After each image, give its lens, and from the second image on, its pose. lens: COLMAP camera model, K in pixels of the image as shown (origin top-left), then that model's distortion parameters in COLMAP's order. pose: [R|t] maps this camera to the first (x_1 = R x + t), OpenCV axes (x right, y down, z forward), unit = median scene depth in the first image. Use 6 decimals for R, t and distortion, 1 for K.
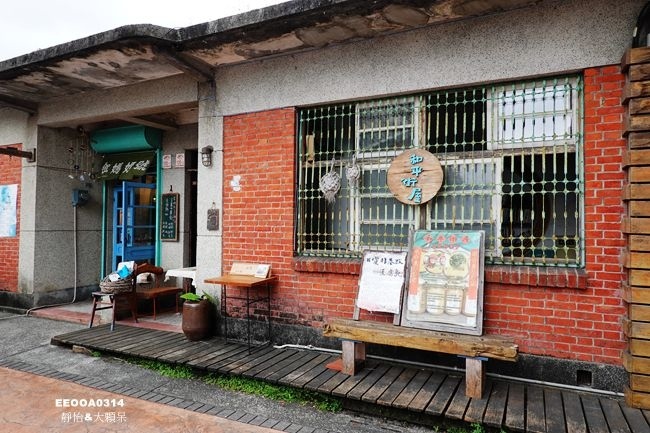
lens RADIAL K [[436.6, 0, 323.0], [0, 436.6, 213.0], [0, 0, 1]] dist [0.002128, -0.003914]
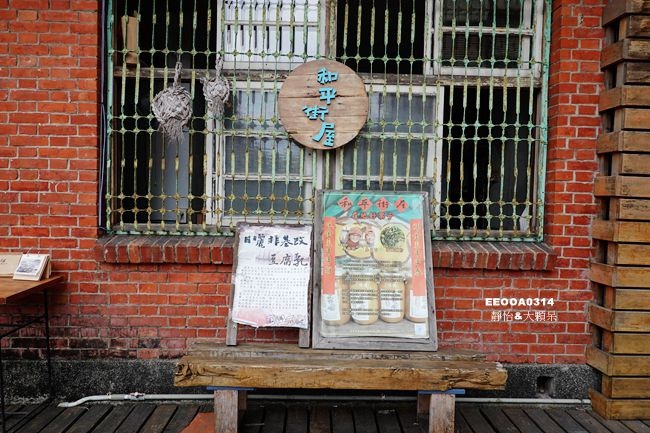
lens RADIAL K [[436.6, 0, 323.0], [0, 436.6, 213.0], [0, 0, 1]] dist [0.002128, -0.003914]
pose [[0.887175, -0.006592, 0.461385, -0.082316], [-0.025392, 0.997685, 0.063079, 0.032821], [-0.460733, -0.067678, 0.884955, 0.453649]]
